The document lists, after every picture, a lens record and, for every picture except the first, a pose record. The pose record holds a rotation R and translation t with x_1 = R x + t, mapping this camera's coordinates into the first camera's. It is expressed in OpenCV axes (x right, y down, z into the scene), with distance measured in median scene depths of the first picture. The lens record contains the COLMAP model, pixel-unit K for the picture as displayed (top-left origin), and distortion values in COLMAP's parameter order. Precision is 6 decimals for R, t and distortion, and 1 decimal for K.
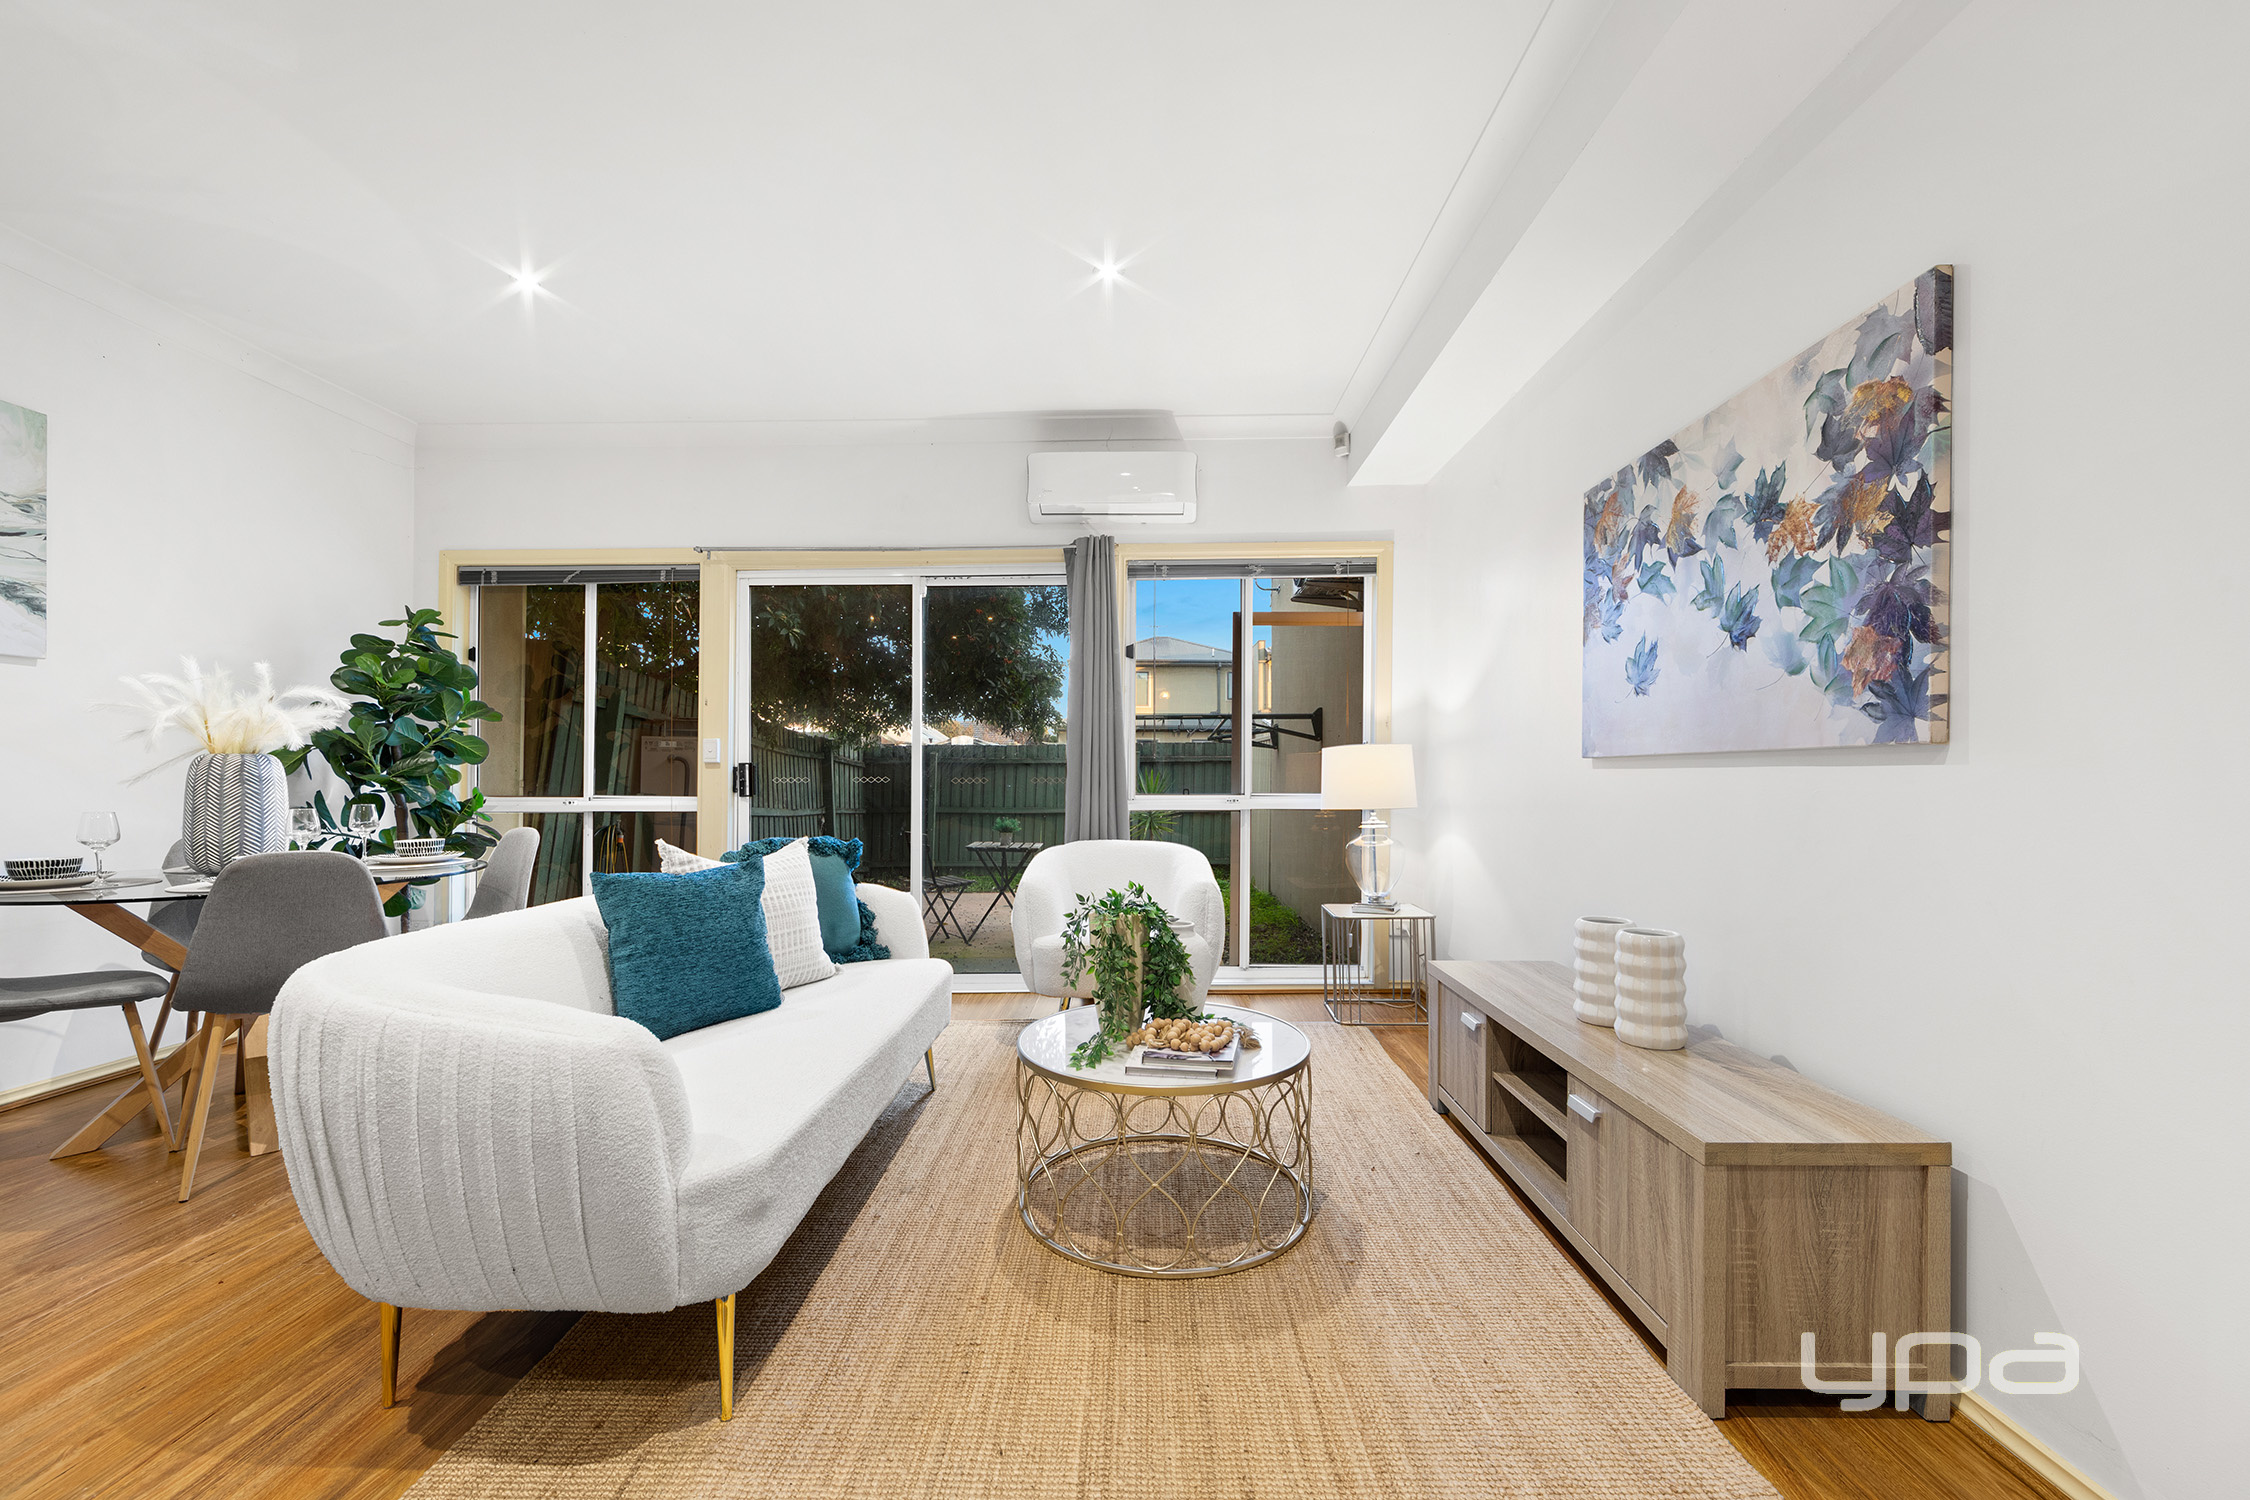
lens RADIAL K [[896.6, 0, 1126.6], [0, 896.6, 772.7], [0, 0, 1]] dist [-0.002186, -0.000167]
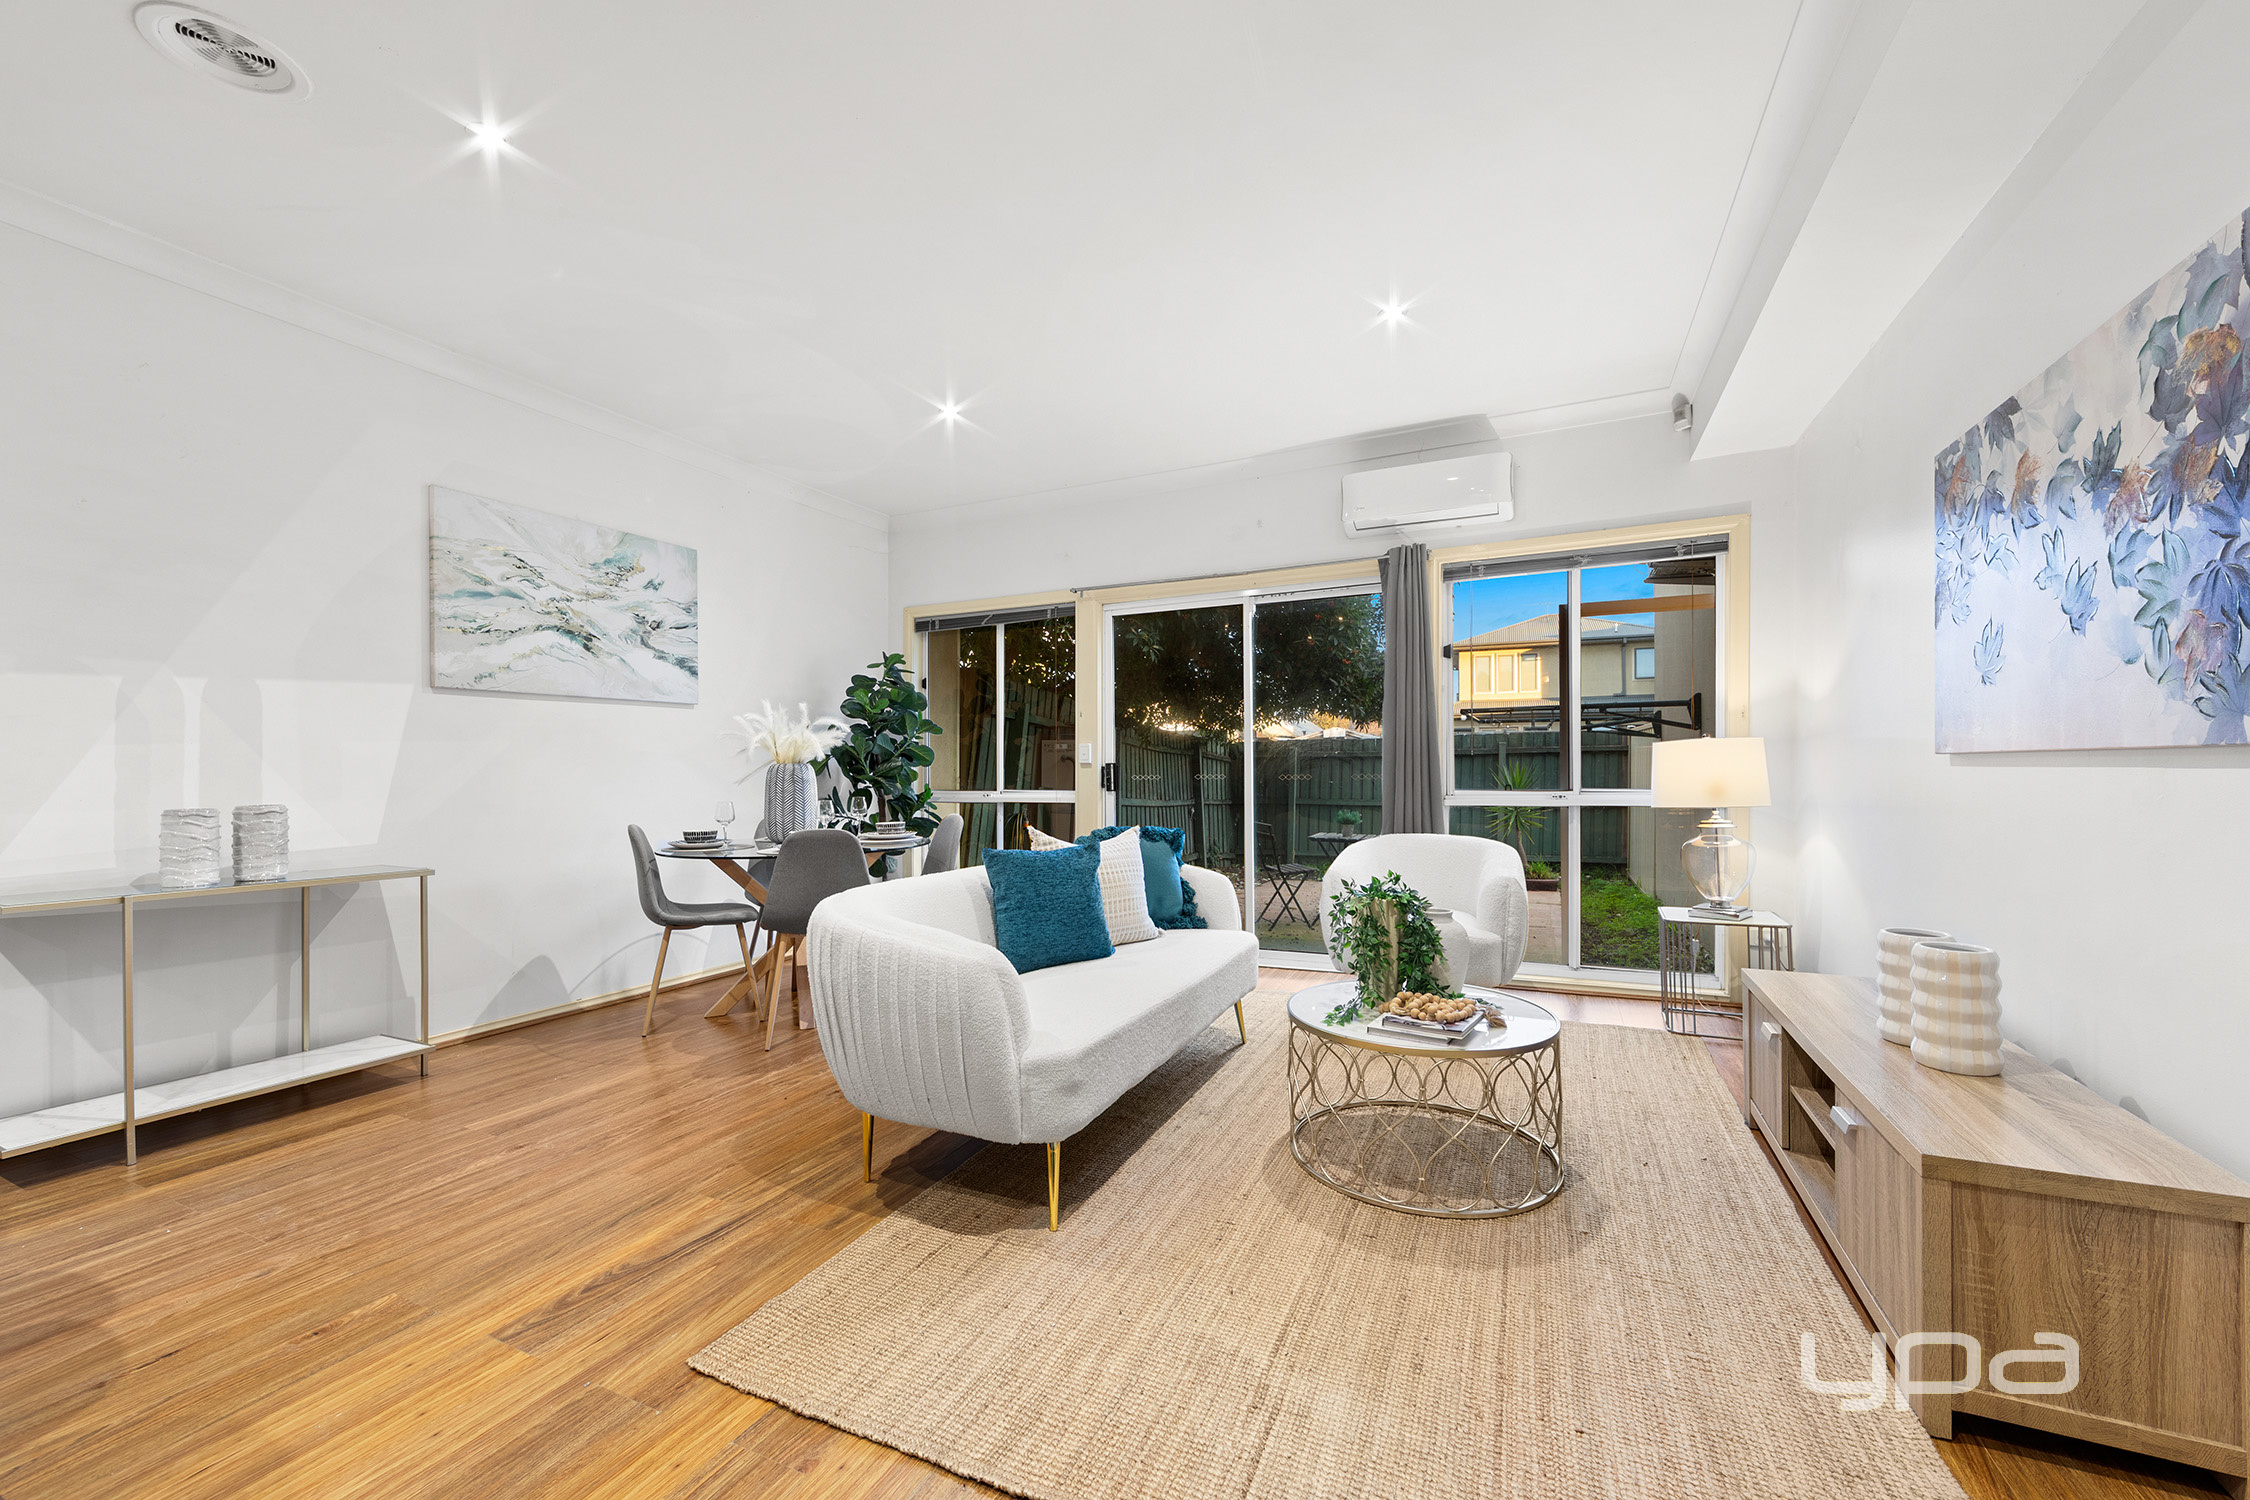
lens RADIAL K [[884.2, 0, 1125.7], [0, 884.2, 764.3], [0, 0, 1]] dist [0.001117, 0.000077]
pose [[0.912861, -0.009379, -0.408164, 0.160654], [0.009694, 0.999952, -0.001297, -0.015428], [0.408156, -0.002772, 0.912908, -0.161942]]
